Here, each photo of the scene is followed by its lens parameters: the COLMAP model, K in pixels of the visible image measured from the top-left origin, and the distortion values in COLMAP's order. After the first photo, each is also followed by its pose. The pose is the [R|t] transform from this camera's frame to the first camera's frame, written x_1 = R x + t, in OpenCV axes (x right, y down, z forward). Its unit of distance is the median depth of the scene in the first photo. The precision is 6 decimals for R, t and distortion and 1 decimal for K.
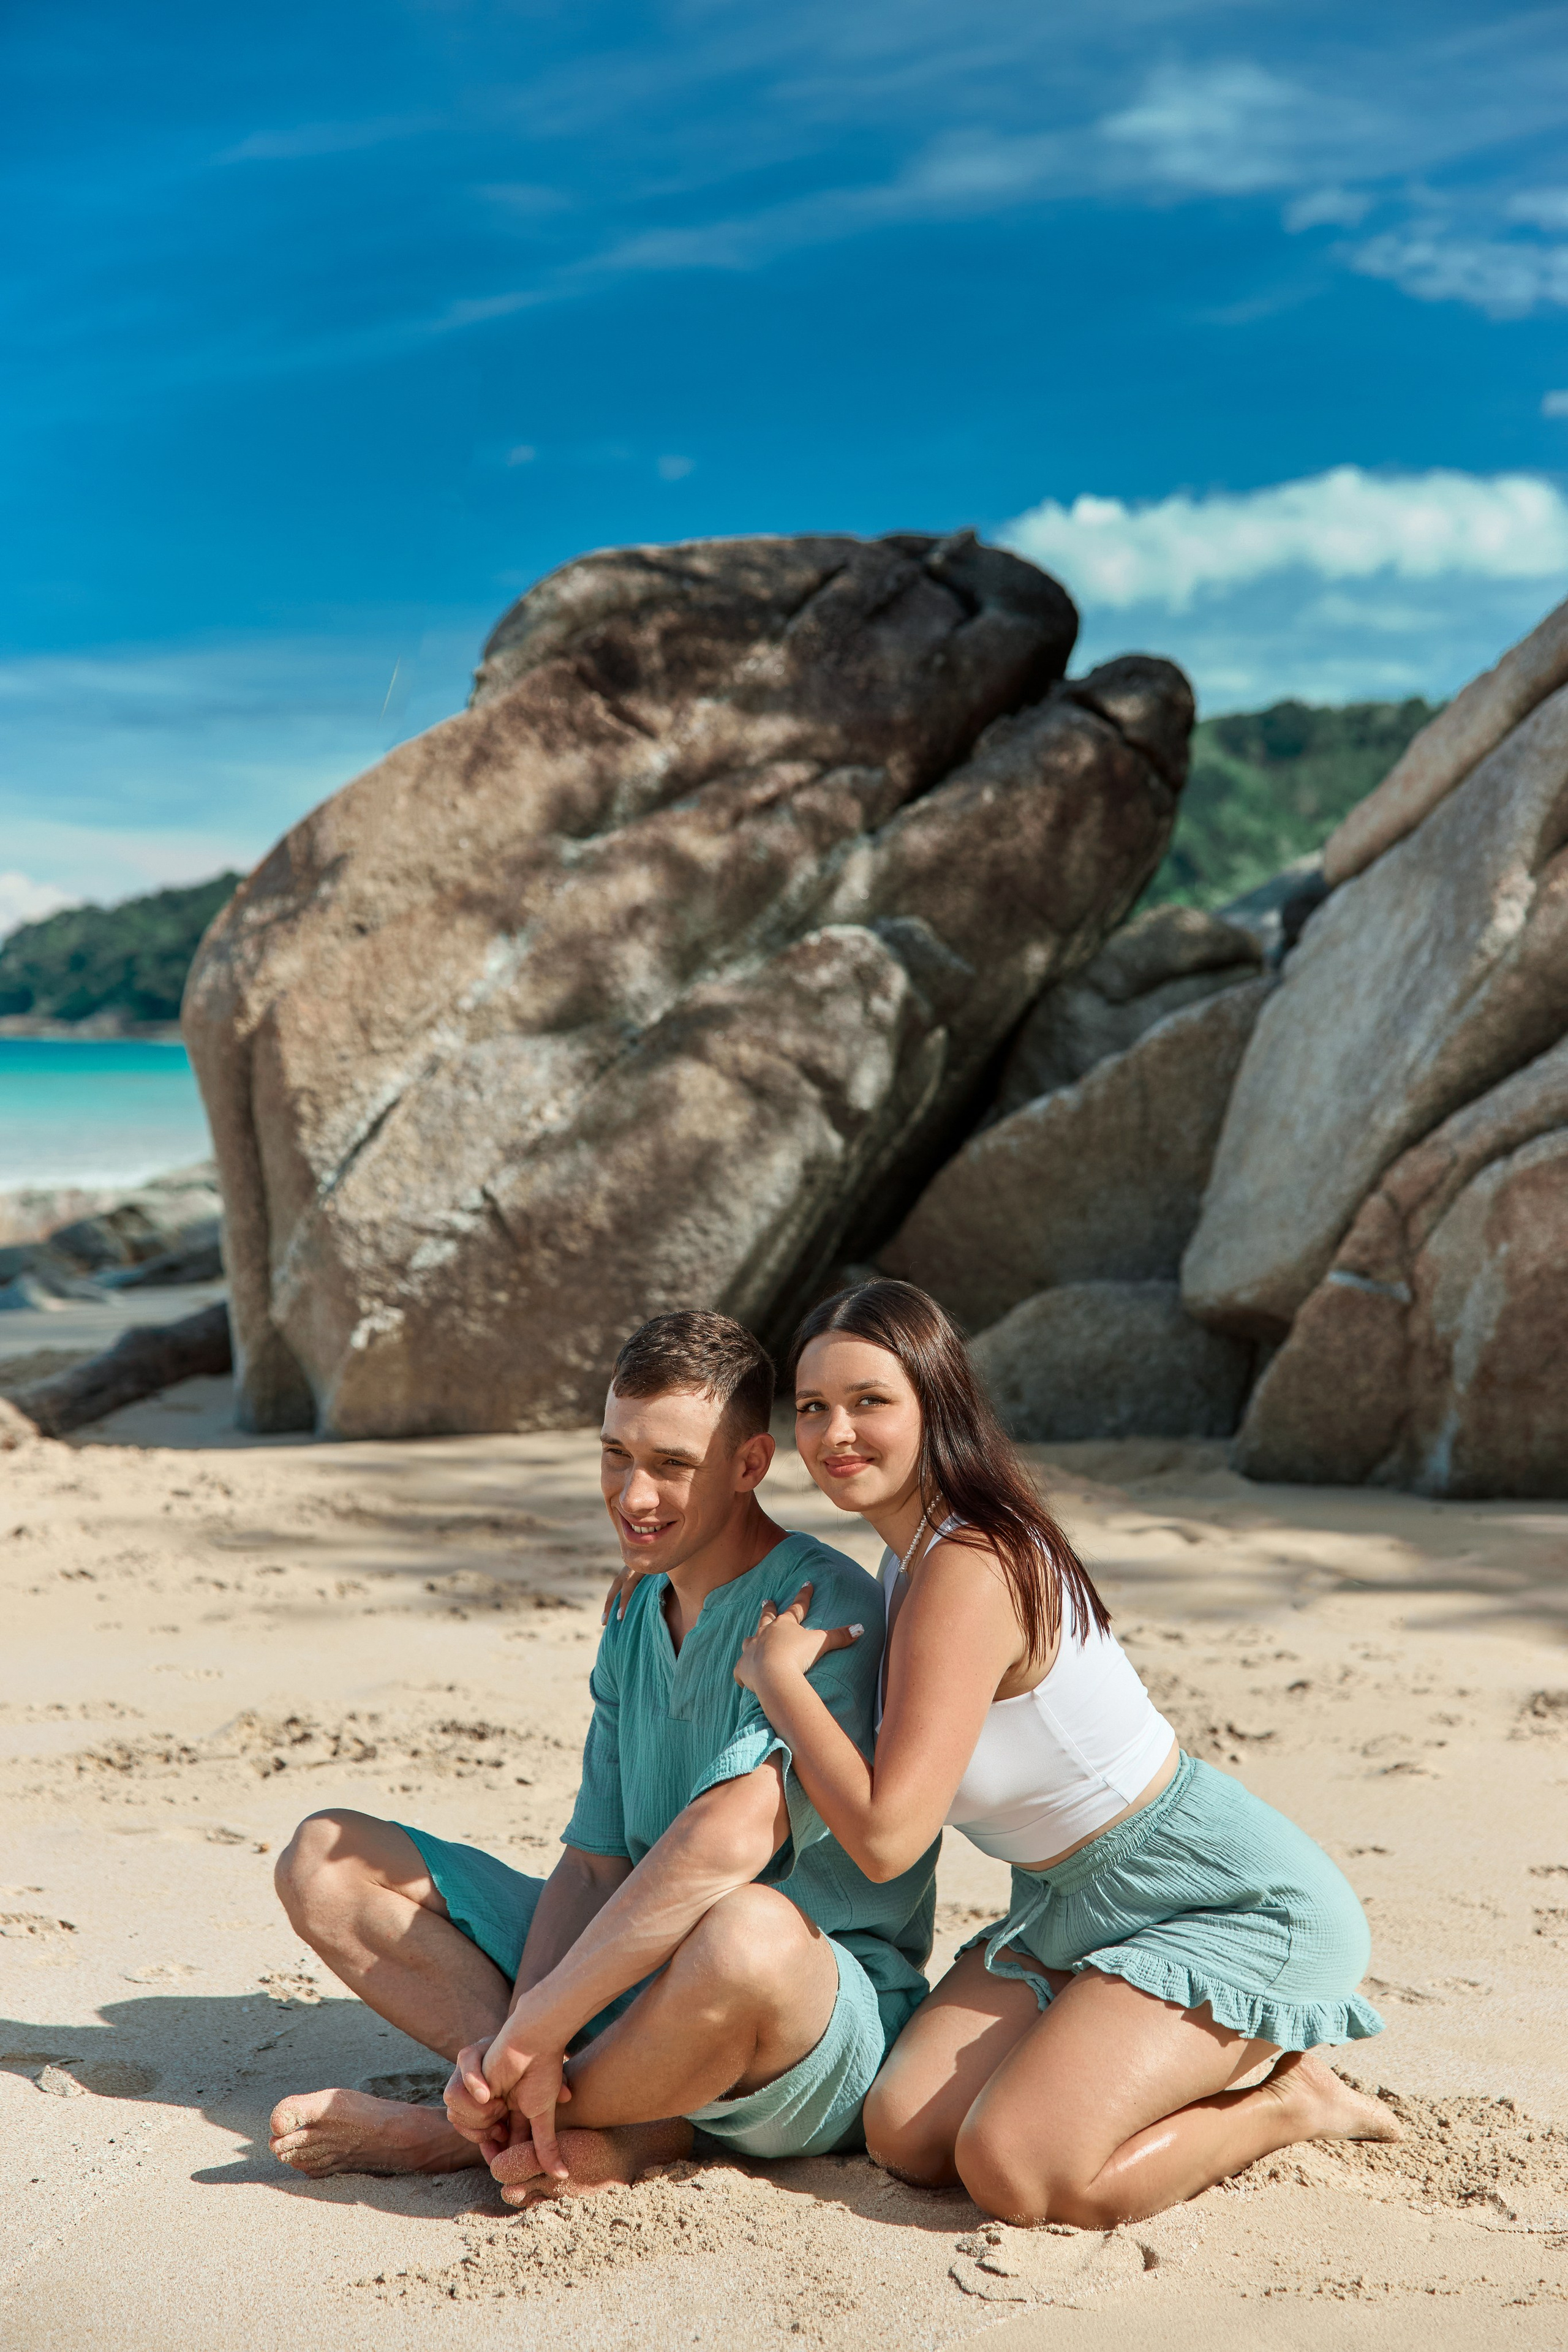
lens RADIAL K [[3574.0, 0, 784.0], [0, 3574.0, 1176.0], [0, 0, 1]] dist [0.145287, -0.087643]
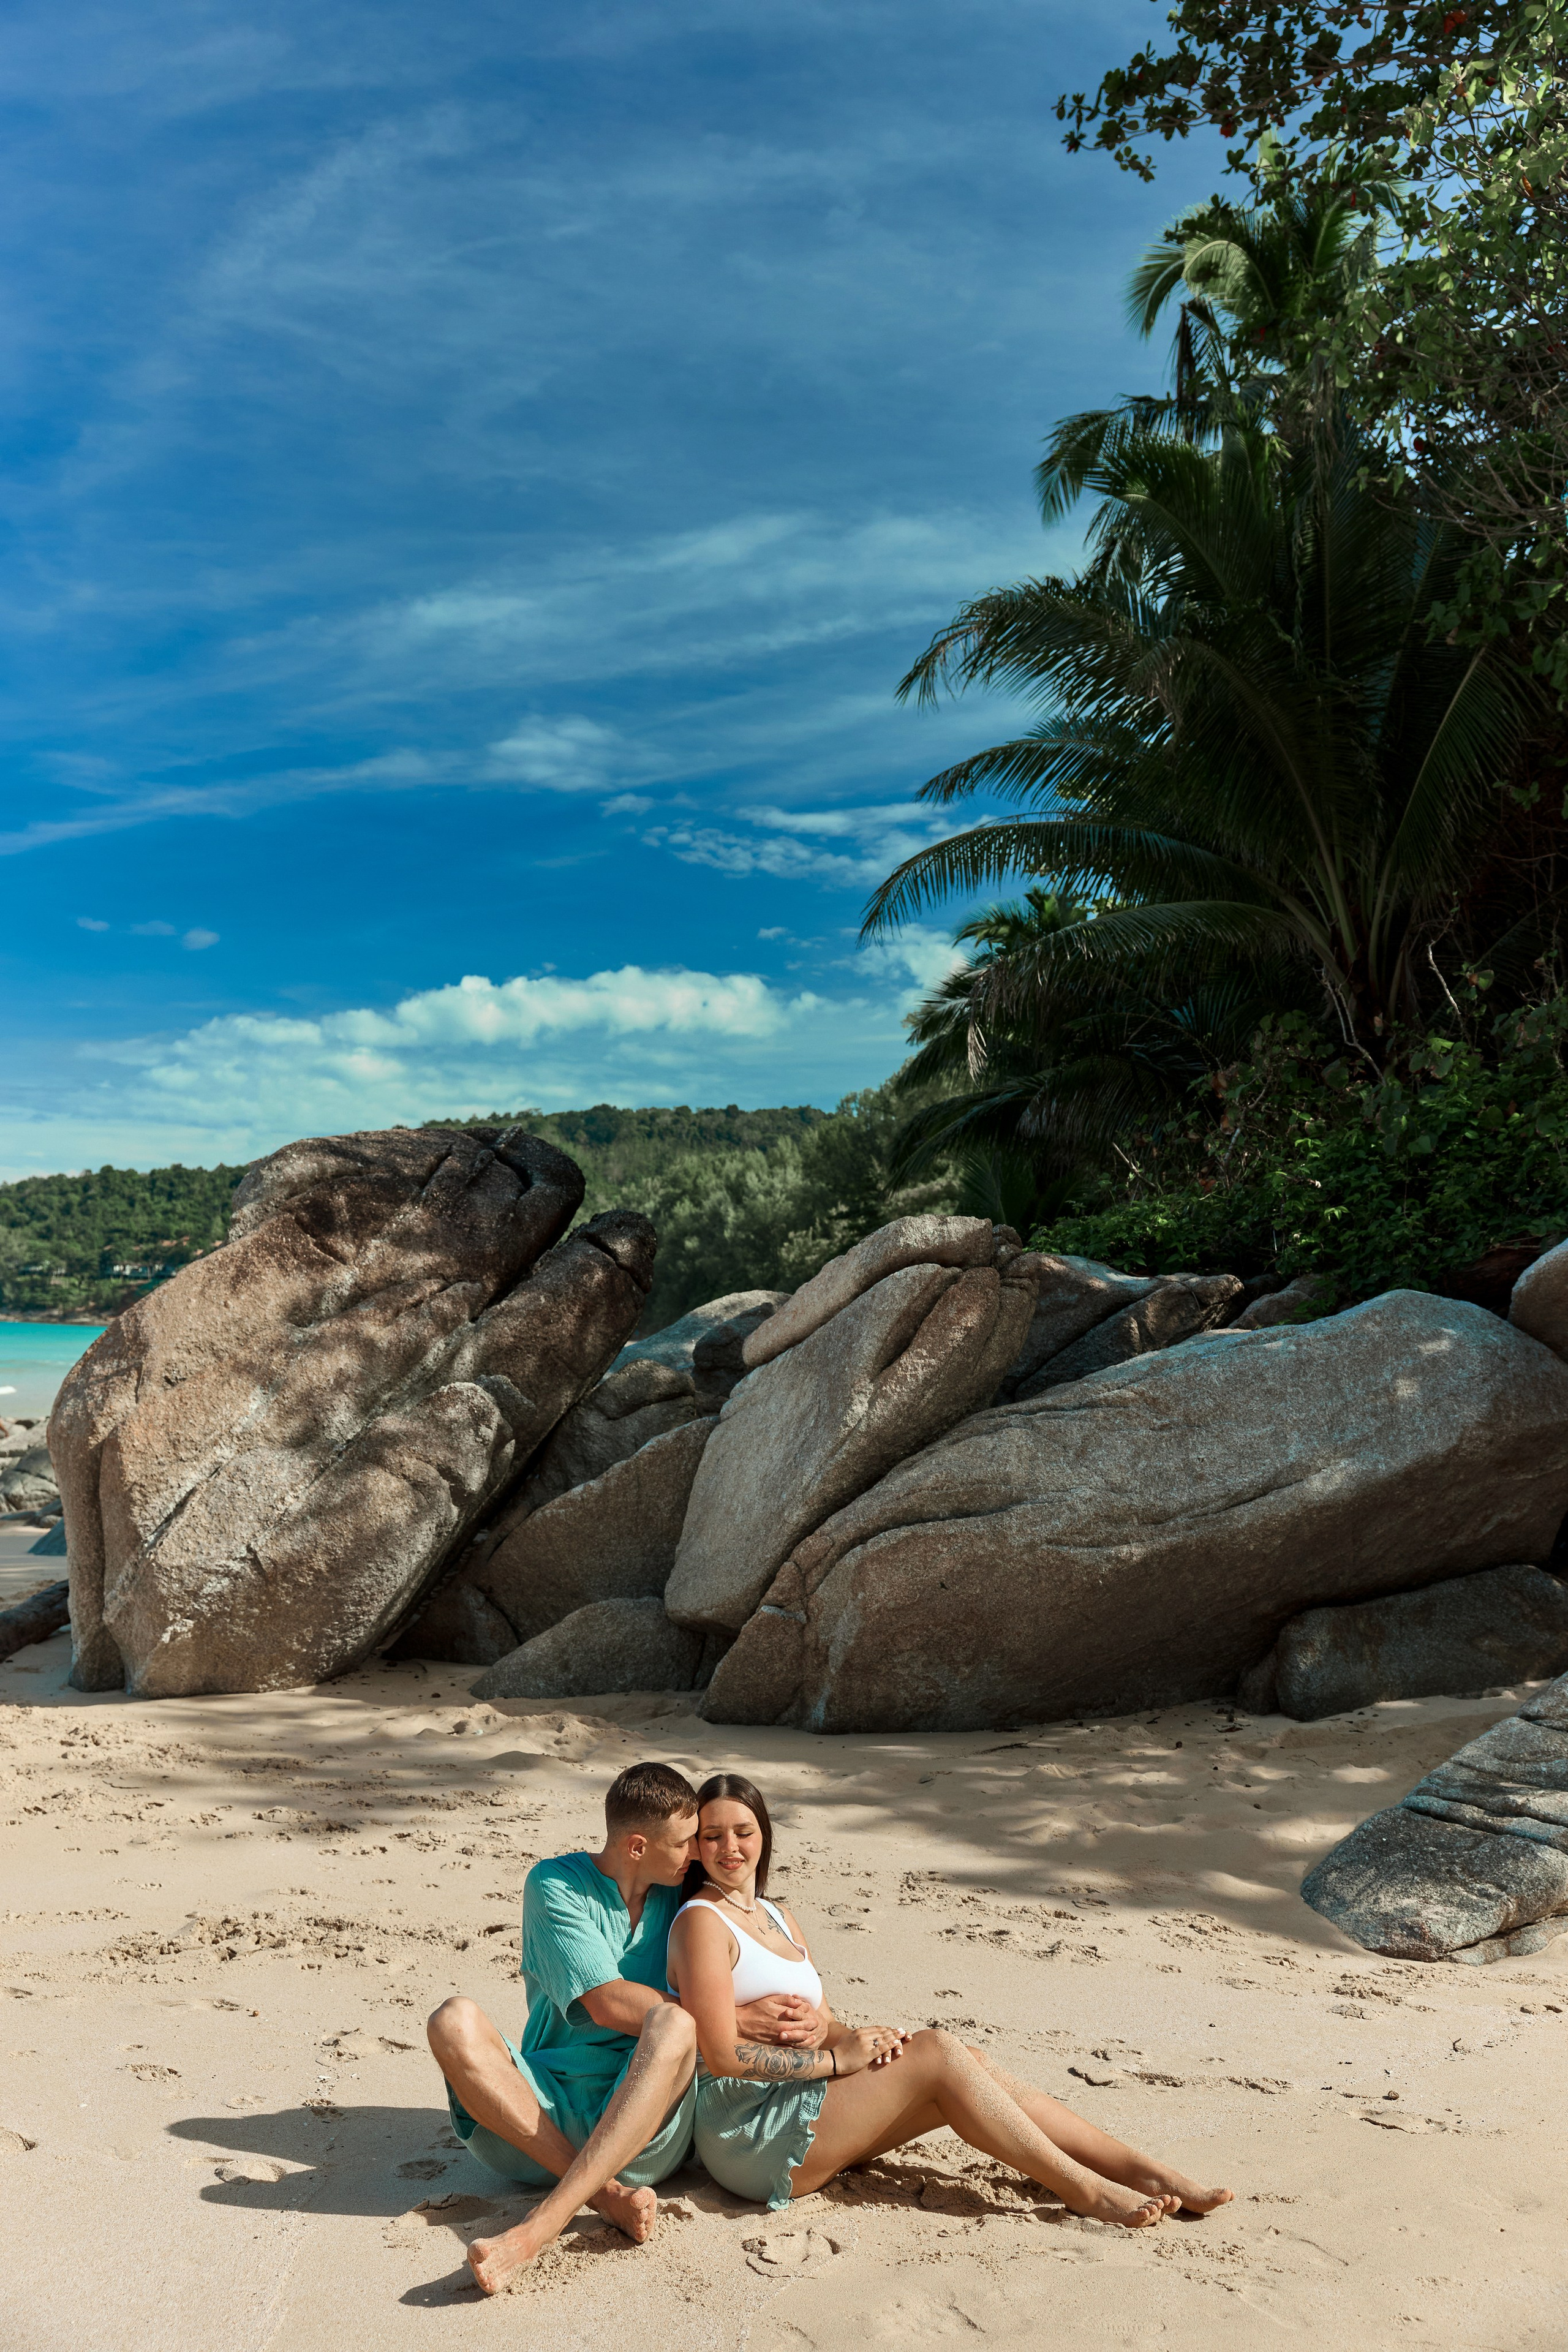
lens RADIAL K [[2301.9, 0, 784.0], [0, 2301.9, 1176.0], [0, 0, 1]] dist [-0.005093, 0.017308]
pose [[0.977307, 0.029951, 0.209700, -0.068961], [-0.007145, 0.994051, -0.108677, -0.051712], [-0.211708, 0.104712, 0.971707, -0.104136]]
